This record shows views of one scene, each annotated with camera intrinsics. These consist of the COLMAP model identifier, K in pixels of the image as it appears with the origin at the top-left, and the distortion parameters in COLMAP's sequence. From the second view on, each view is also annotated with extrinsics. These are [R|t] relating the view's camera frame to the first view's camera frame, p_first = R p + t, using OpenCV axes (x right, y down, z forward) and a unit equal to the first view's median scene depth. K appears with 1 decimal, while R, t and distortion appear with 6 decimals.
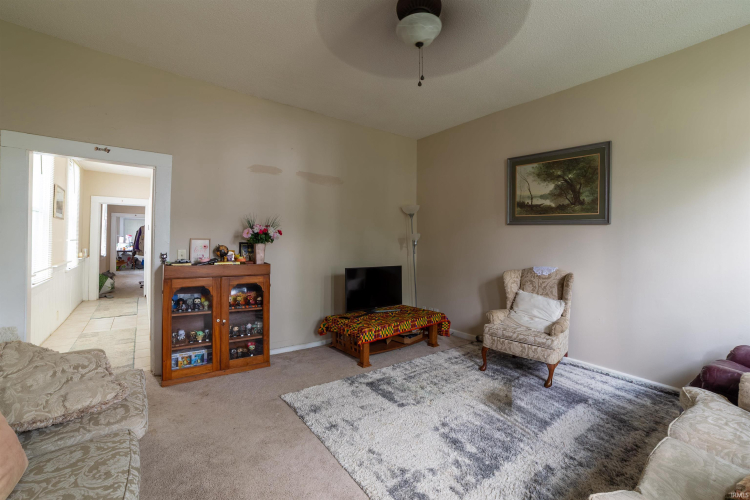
lens RADIAL K [[312.6, 0, 375.3], [0, 312.6, 239.0], [0, 0, 1]] dist [-0.107163, 0.042987]
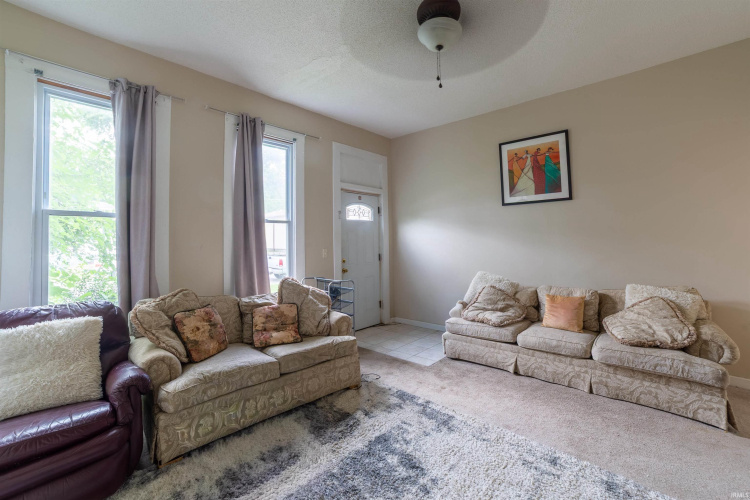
lens RADIAL K [[312.6, 0, 375.3], [0, 312.6, 239.0], [0, 0, 1]] dist [-0.107163, 0.042987]
pose [[-0.985395, 0.003987, -0.170235, 0.380074], [0.006505, 0.999877, -0.014238, 0.015812], [0.170158, -0.015137, -0.985301, 1.376674]]
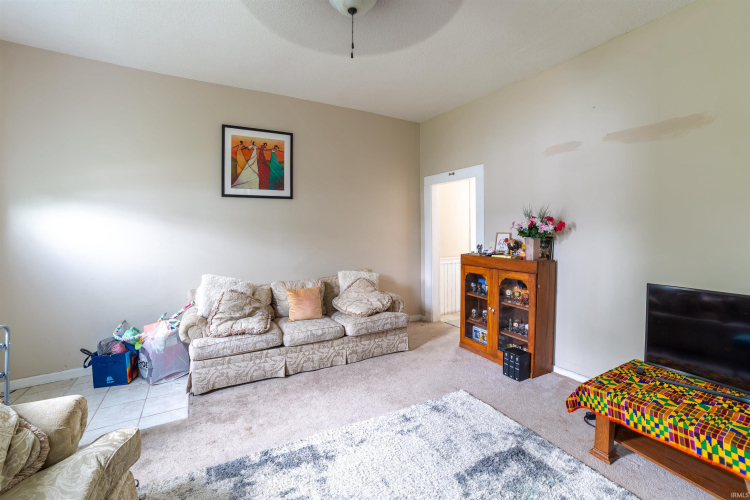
lens RADIAL K [[312.6, 0, 375.3], [0, 312.6, 239.0], [0, 0, 1]] dist [-0.107163, 0.042987]
pose [[-0.142693, 0.014086, -0.989667, 0.694868], [0.008484, 0.999879, 0.013008, 0.003678], [0.989731, -0.006540, -0.142795, 0.836541]]
